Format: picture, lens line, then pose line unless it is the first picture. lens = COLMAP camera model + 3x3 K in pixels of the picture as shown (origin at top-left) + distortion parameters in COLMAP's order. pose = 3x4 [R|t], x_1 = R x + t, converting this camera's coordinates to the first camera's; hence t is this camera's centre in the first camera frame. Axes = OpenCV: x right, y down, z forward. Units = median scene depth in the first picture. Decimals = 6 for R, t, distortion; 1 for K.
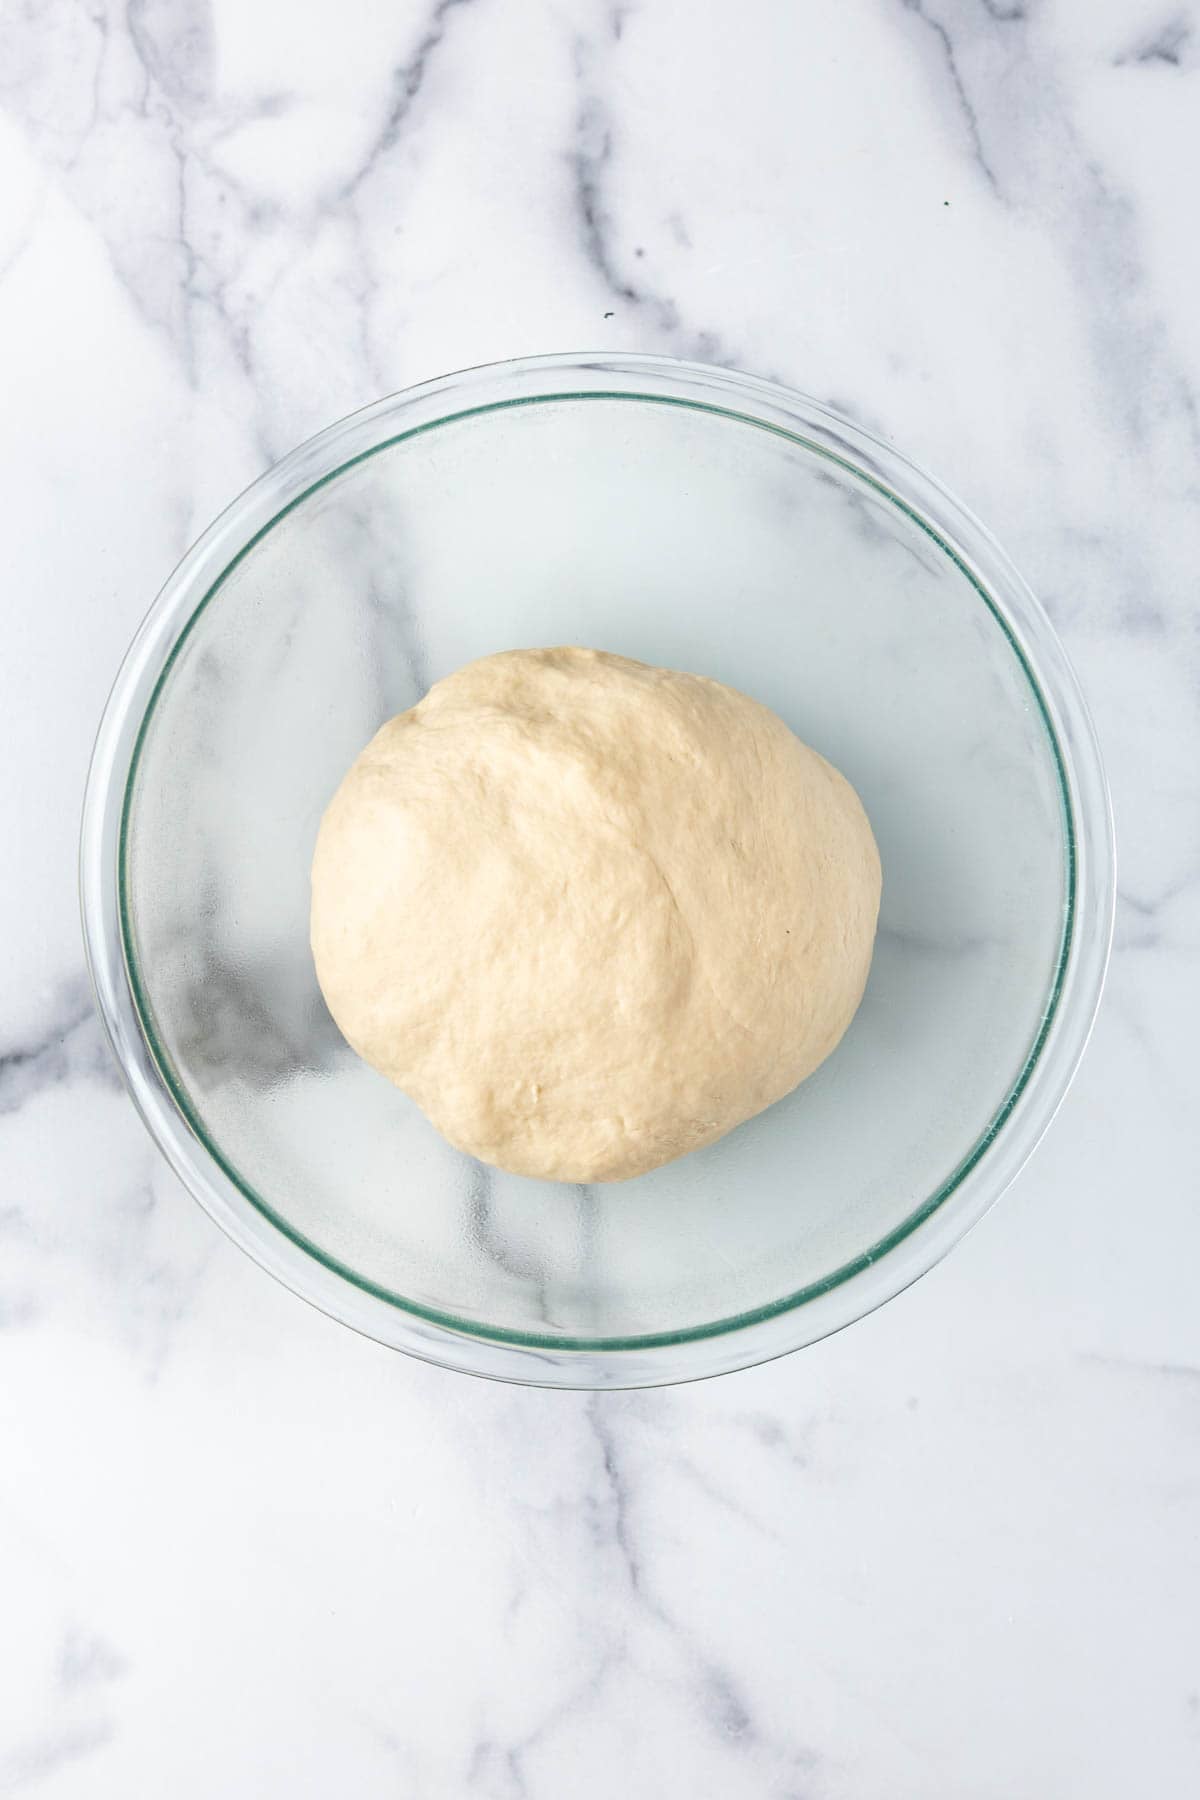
lens RADIAL K [[7063.0, 0, 591.4], [0, 7063.0, 979.1], [0, 0, 1]] dist [0.023881, 2.212404]
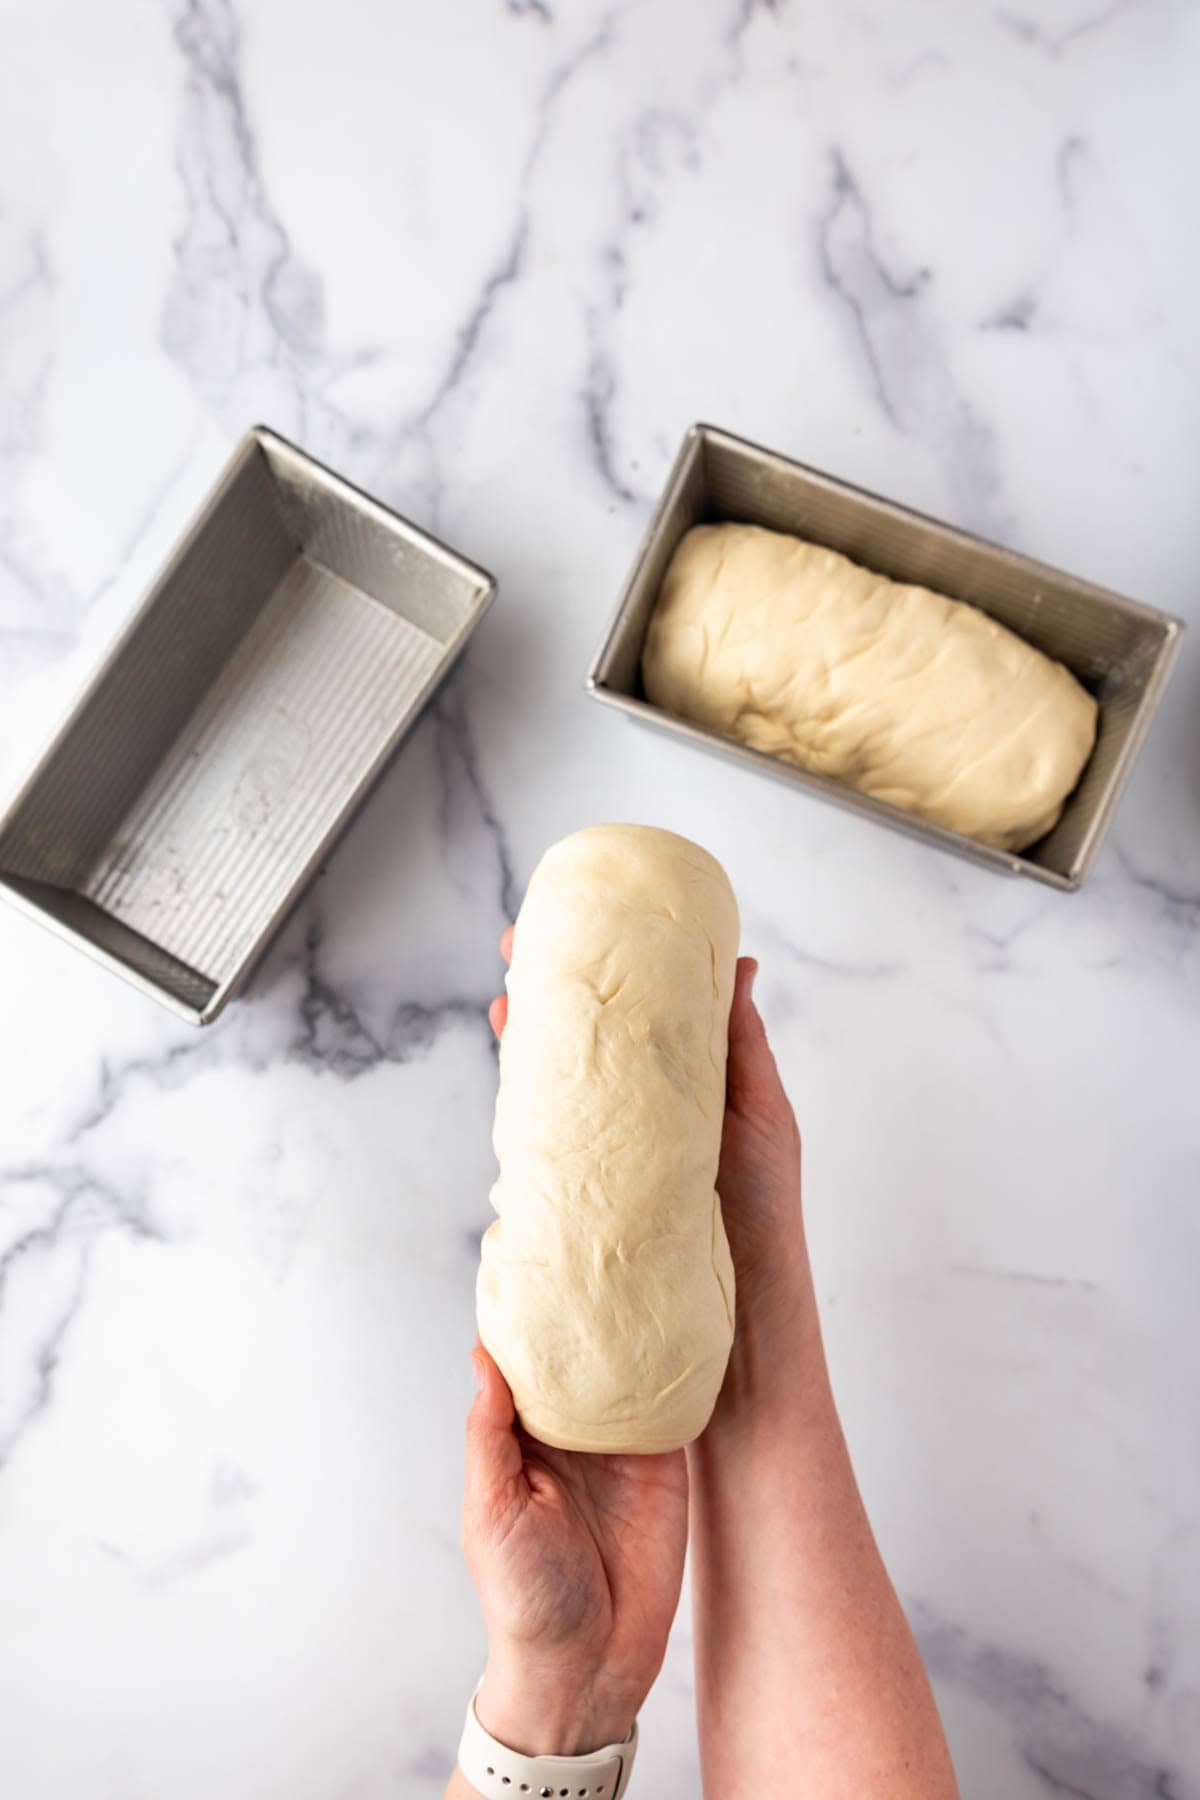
lens RADIAL K [[7063.0, 0, 591.4], [0, 7063.0, 979.1], [0, 0, 1]] dist [0.023881, 2.212404]
pose [[0.999997, 0.001844, -0.001412, 0.000524], [-0.001853, 0.999975, -0.006757, 0.006500], [0.001399, 0.006759, 0.999976, -0.373817]]
